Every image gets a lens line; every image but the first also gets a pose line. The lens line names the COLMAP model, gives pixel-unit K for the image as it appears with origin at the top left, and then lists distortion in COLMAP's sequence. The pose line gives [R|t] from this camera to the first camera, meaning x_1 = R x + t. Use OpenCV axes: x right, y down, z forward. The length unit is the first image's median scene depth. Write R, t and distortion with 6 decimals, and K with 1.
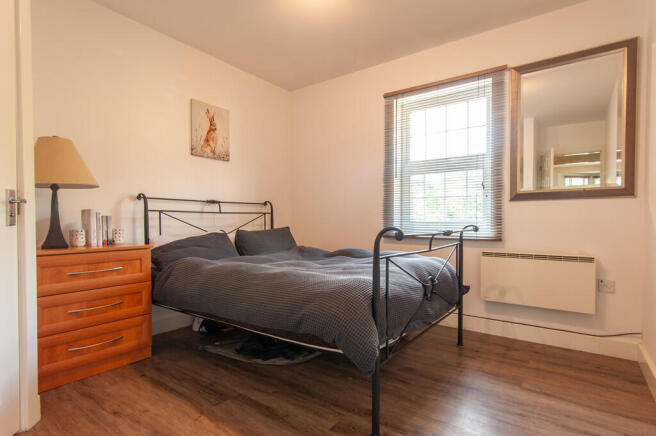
lens RADIAL K [[338.0, 0, 328.0], [0, 338.0, 218.0], [0, 0, 1]] dist [-0.000051, -0.000143]
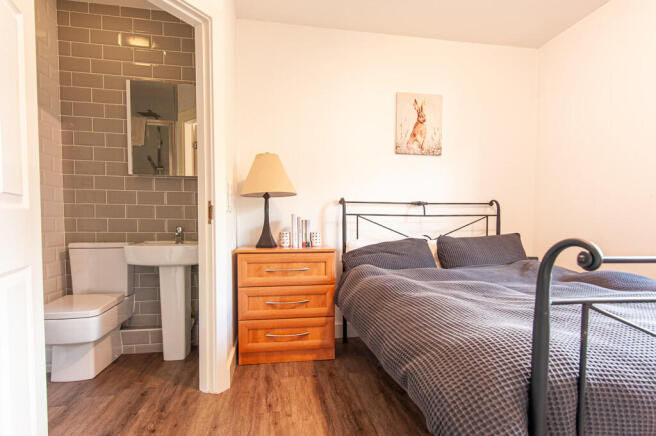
lens RADIAL K [[339.2, 0, 326.9], [0, 339.2, 234.8], [0, 0, 1]] dist [0.001922, 0.000141]
pose [[0.712996, 0.022191, -0.700816, 0.157552], [0.003667, 0.999367, 0.035376, 0.002890], [0.701158, -0.027793, 0.712464, 0.259744]]
